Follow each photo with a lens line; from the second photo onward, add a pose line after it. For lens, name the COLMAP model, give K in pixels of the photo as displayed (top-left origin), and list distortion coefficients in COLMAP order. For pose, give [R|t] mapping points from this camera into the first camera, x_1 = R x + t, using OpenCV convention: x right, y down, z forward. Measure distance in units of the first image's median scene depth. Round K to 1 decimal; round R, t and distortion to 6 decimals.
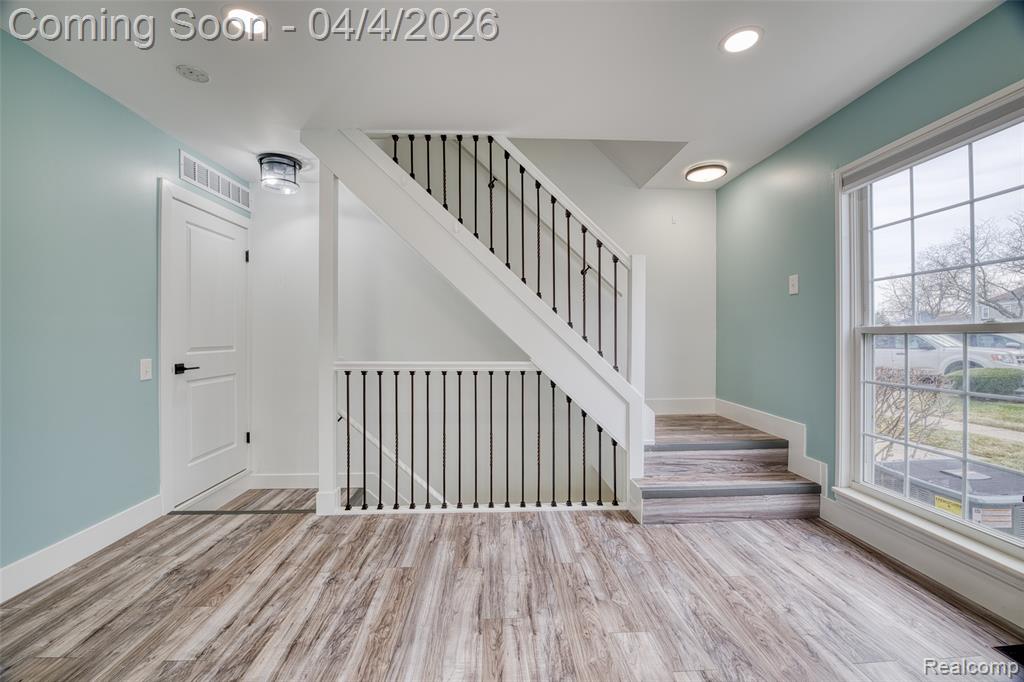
lens RADIAL K [[411.6, 0, 510.2], [0, 411.6, 339.2], [0, 0, 1]] dist [-0.024918, 0.001447]
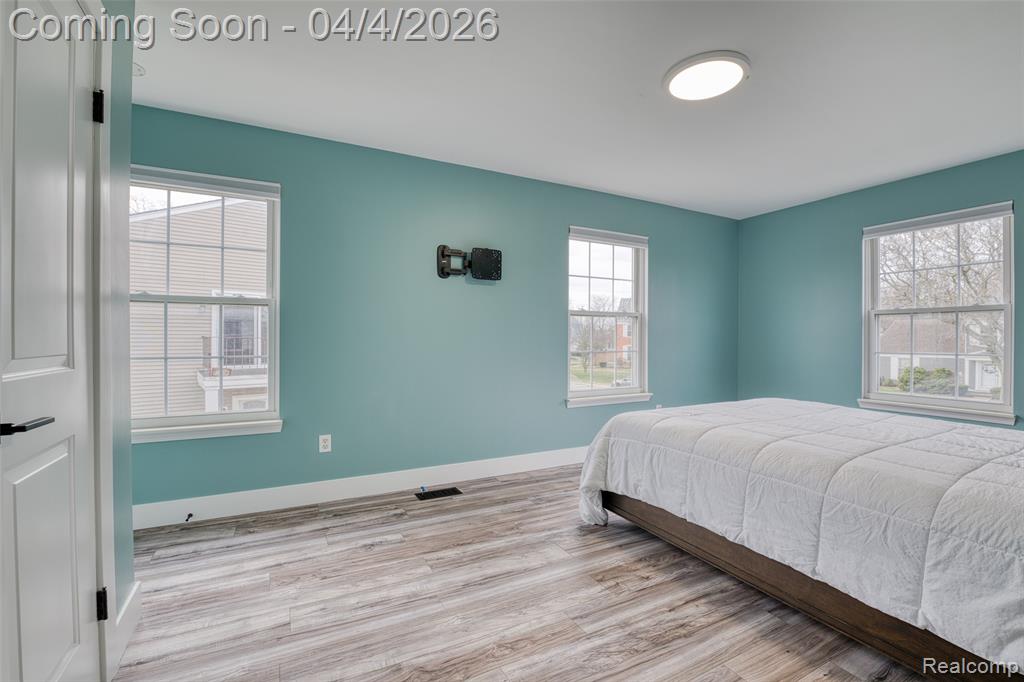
lens RADIAL K [[411.6, 0, 510.2], [0, 411.6, 343.6], [0, 0, 1]] dist [-0.024918, 0.001447]
pose [[0.419395, -0.002159, -0.907801, 0.280837], [0.001425, 0.999998, -0.001720, 0.020729], [0.907803, -0.000573, 0.419397, 0.343588]]
